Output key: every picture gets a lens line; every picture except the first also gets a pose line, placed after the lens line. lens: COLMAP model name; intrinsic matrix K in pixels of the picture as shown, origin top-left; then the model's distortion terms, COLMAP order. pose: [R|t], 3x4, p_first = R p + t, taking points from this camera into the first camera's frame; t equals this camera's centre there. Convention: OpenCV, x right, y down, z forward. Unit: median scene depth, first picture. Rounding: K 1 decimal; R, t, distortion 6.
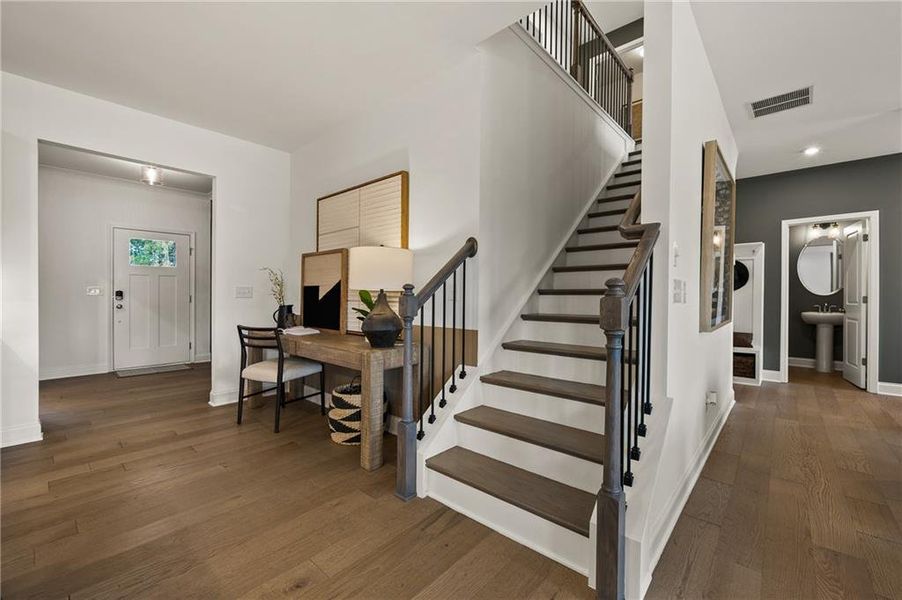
lens RADIAL K [[363.6, 0, 450.0], [0, 363.6, 297.6], [0, 0, 1]] dist [-0.002904, -0.001773]
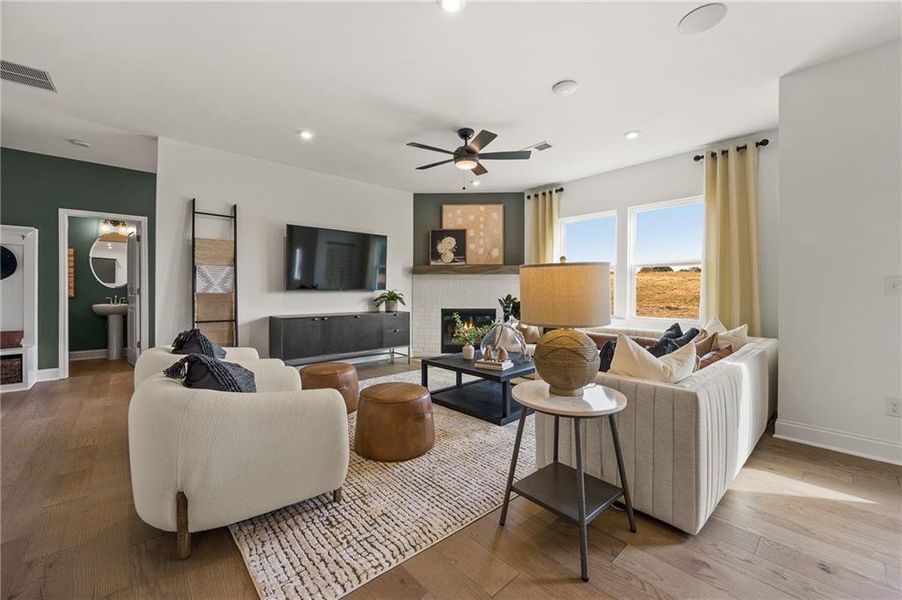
lens RADIAL K [[363.6, 0, 455.9], [0, 363.6, 291.1], [0, 0, 1]] dist [-0.002904, -0.001773]
pose [[0.091338, -0.000733, 0.995820, 0.069461], [0.001072, 0.999999, 0.000638, 0.003802], [-0.995819, 0.001009, 0.091339, -0.116546]]
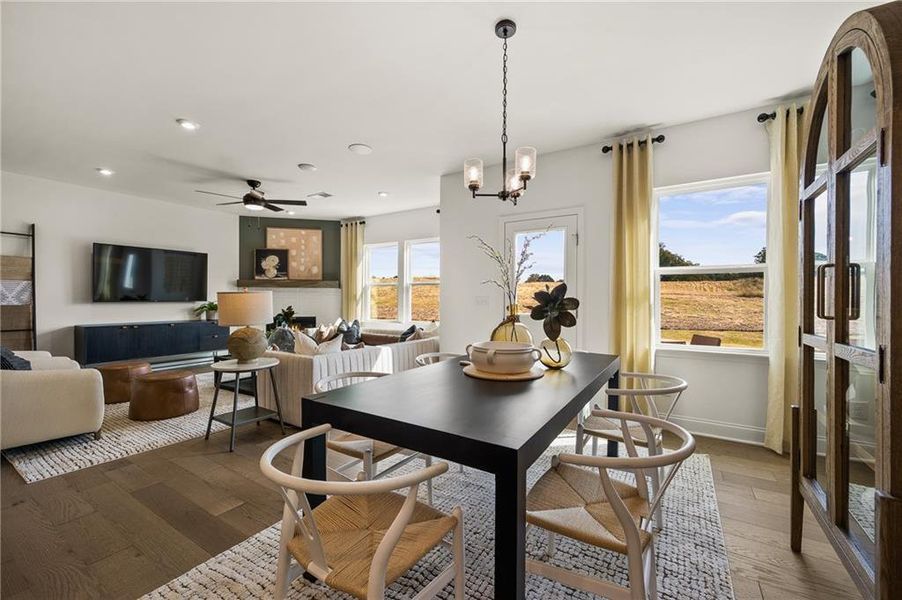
lens RADIAL K [[363.6, 0, 457.3], [0, 363.6, 301.0], [0, 0, 1]] dist [-0.002904, -0.001773]
pose [[-0.190231, -0.007099, 0.981714, -0.265430], [-0.000947, 0.999975, 0.007048, -0.009718], [-0.981739, 0.000411, -0.190233, -0.433338]]
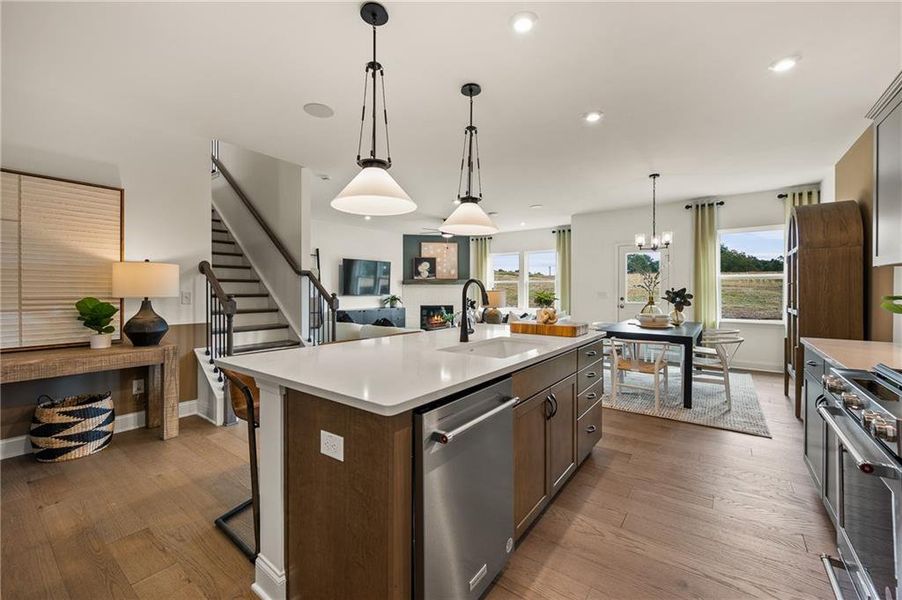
lens RADIAL K [[363.6, 0, 458.1], [0, 363.6, 292.7], [0, 0, 1]] dist [-0.002904, -0.001773]
pose [[-0.108149, -0.006579, 0.994113, -0.770618], [0.003563, 0.999969, 0.007005, -0.021729], [-0.994128, 0.004300, -0.108122, 0.062376]]
